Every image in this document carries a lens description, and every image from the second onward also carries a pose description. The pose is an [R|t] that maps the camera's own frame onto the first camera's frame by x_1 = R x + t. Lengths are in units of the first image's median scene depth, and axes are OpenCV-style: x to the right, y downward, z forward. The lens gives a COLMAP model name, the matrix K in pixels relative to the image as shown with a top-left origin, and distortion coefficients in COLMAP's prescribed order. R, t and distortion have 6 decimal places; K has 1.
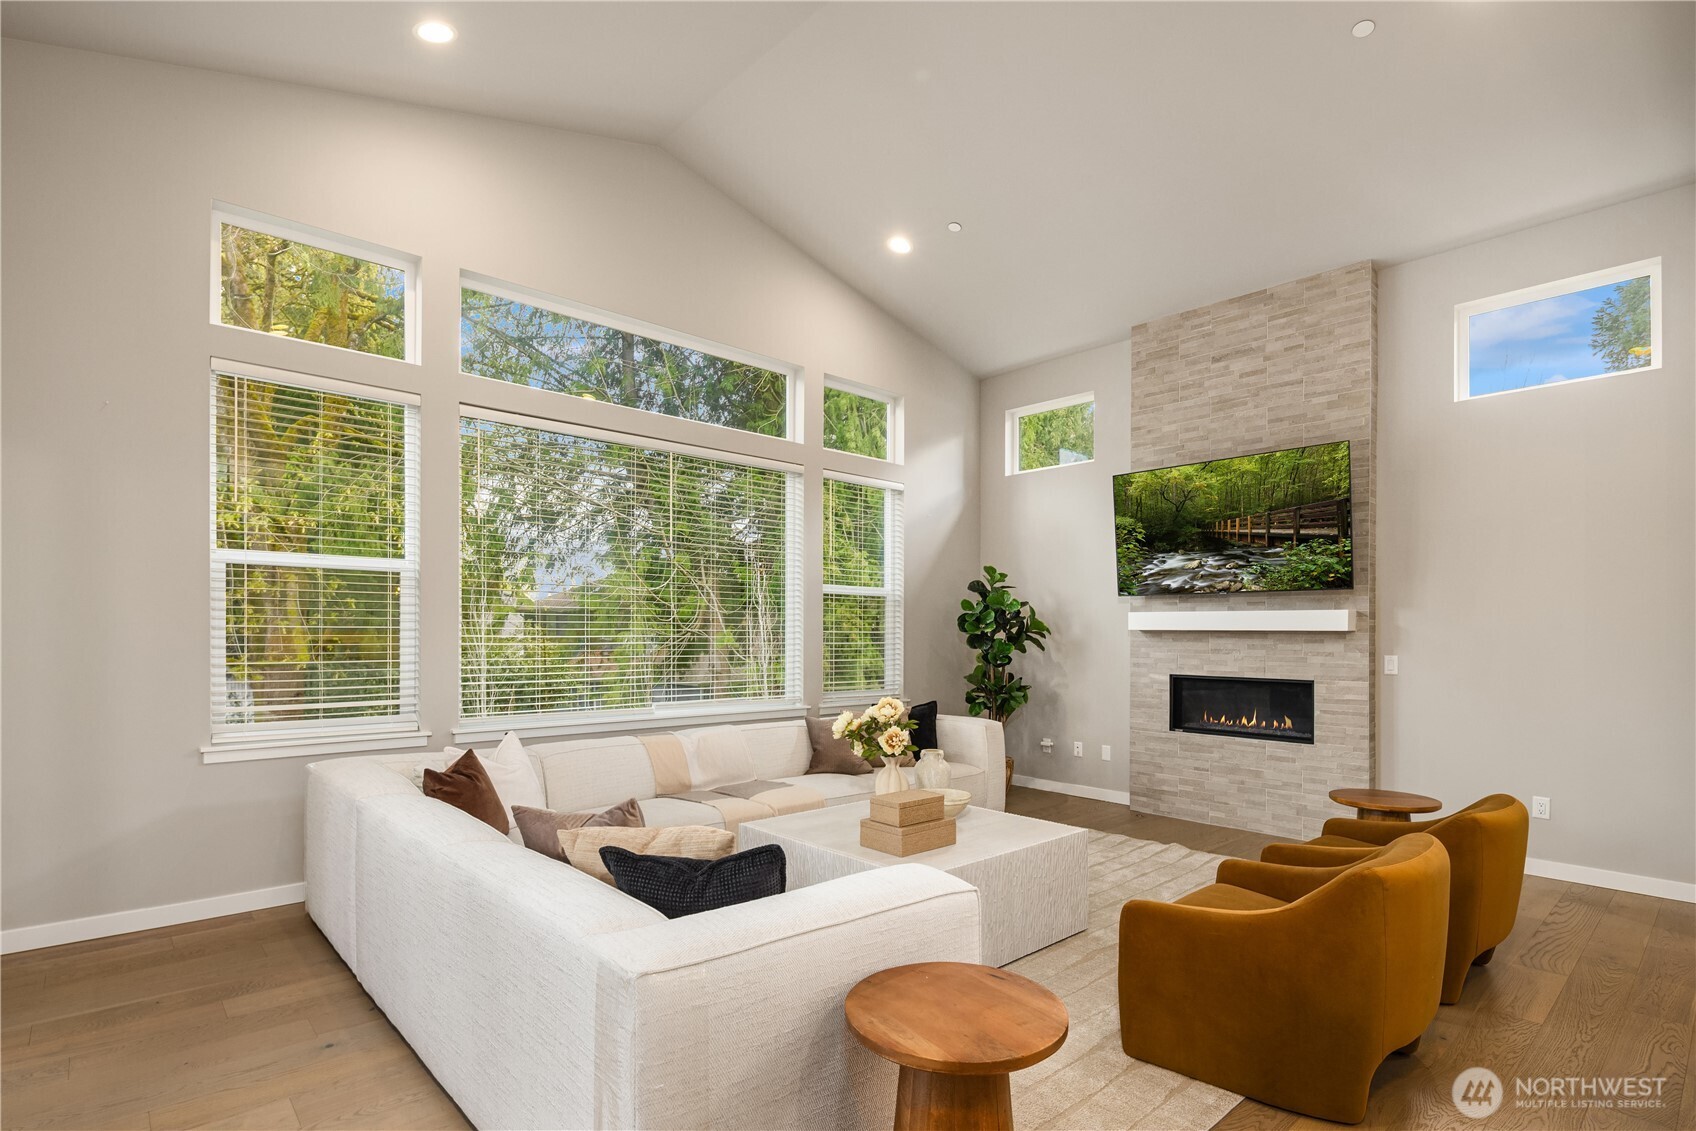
lens RADIAL K [[815.6, 0, 857.6], [0, 815.6, 632.3], [0, 0, 1]] dist [0.003067, 0.000141]
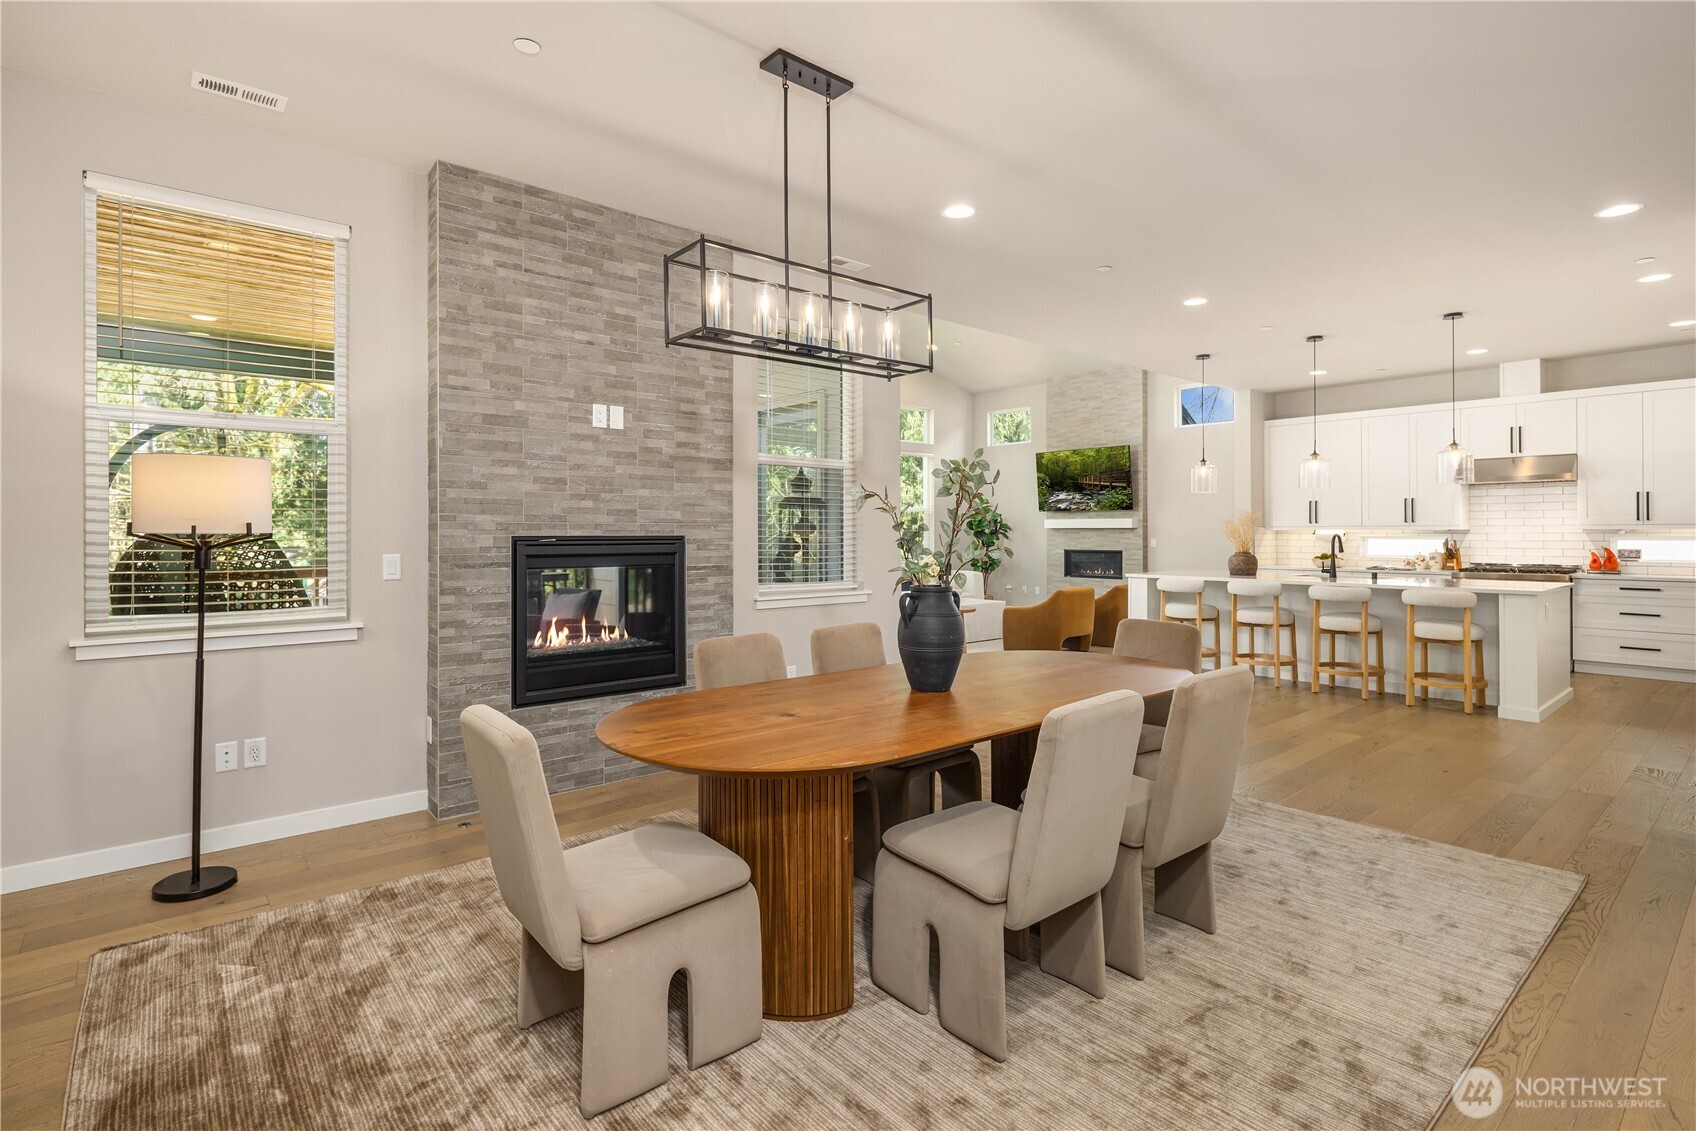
lens RADIAL K [[816.1, 0, 849.2], [0, 816.1, 570.2], [0, 0, 1]] dist [-0.000573, -0.001109]
pose [[0.999554, -0.006925, -0.029042, -0.108664], [0.008314, 0.998815, 0.047951, 0.000375], [0.028676, -0.048171, 0.998427, -1.170246]]
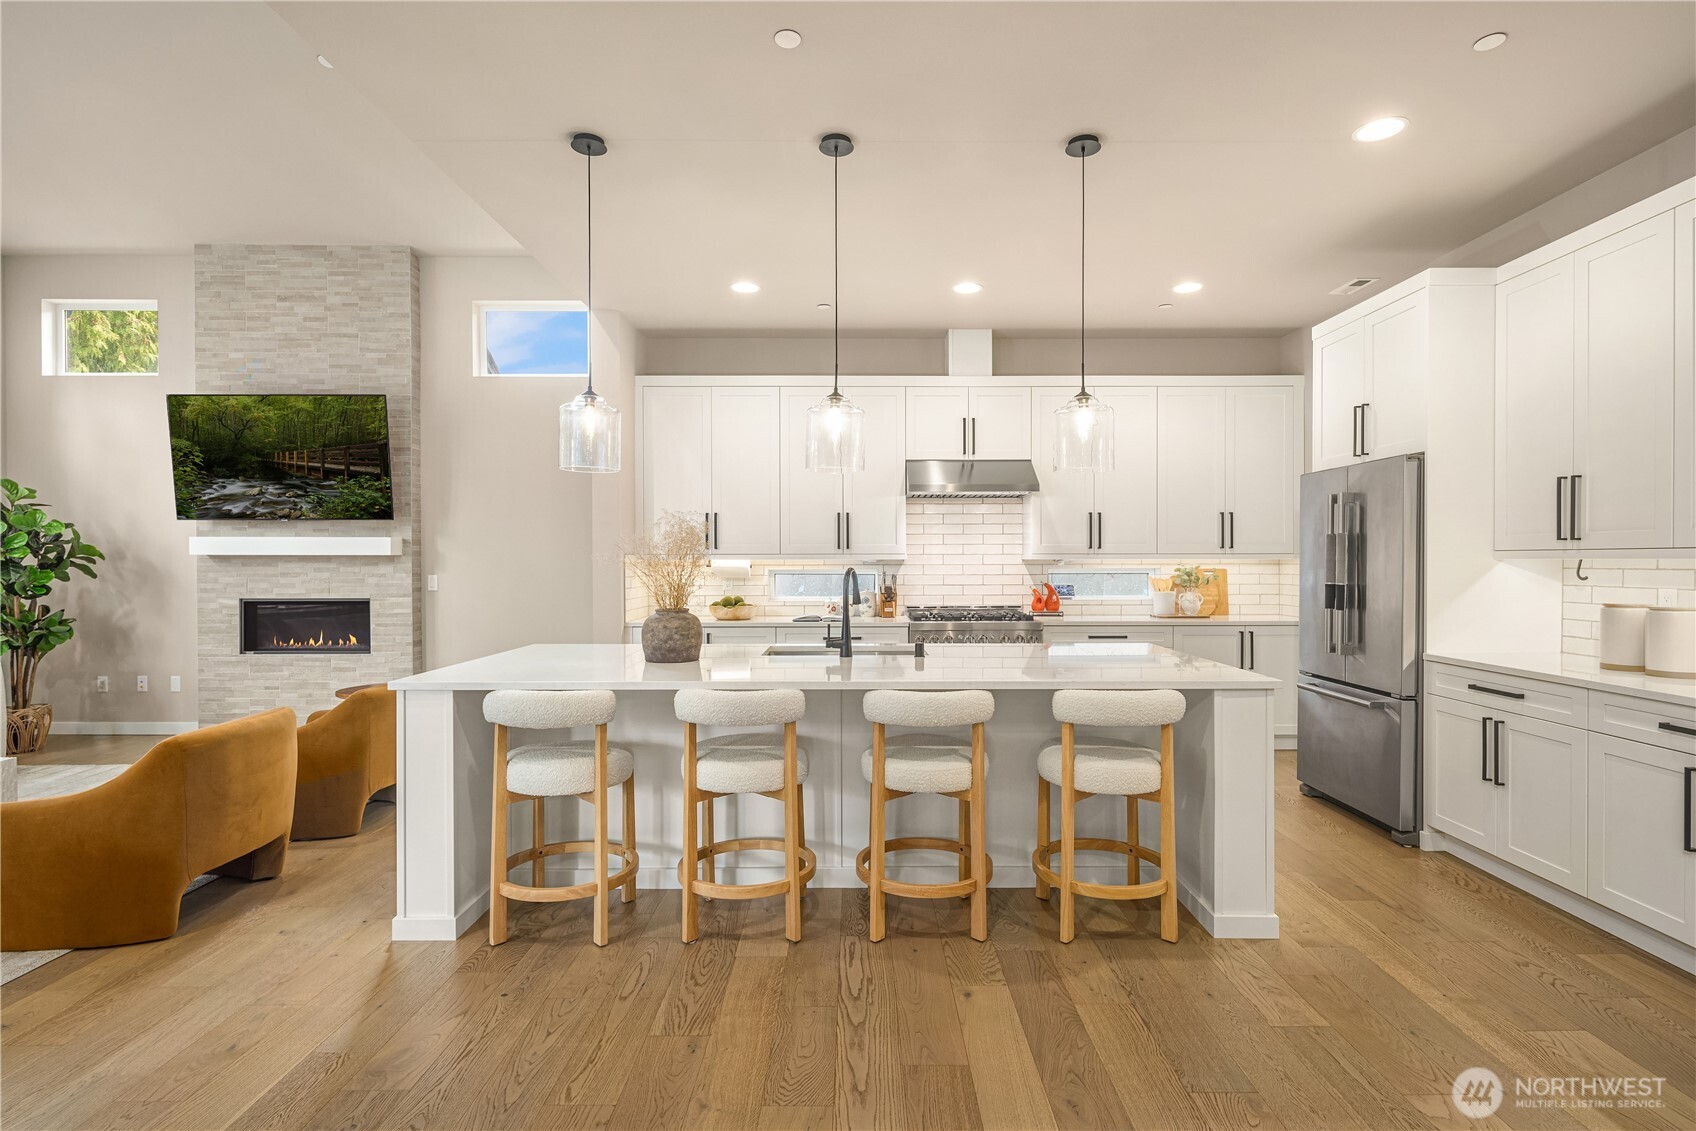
lens RADIAL K [[819.9, 0, 852.3], [0, 819.9, 560.7], [0, 0, 1]] dist [0.000019, -0.000693]
pose [[0.678613, -0.006330, 0.734469, 0.161737], [0.004433, 0.999980, 0.004522, 0.003579], [-0.734483, 0.000187, 0.678628, -0.267433]]
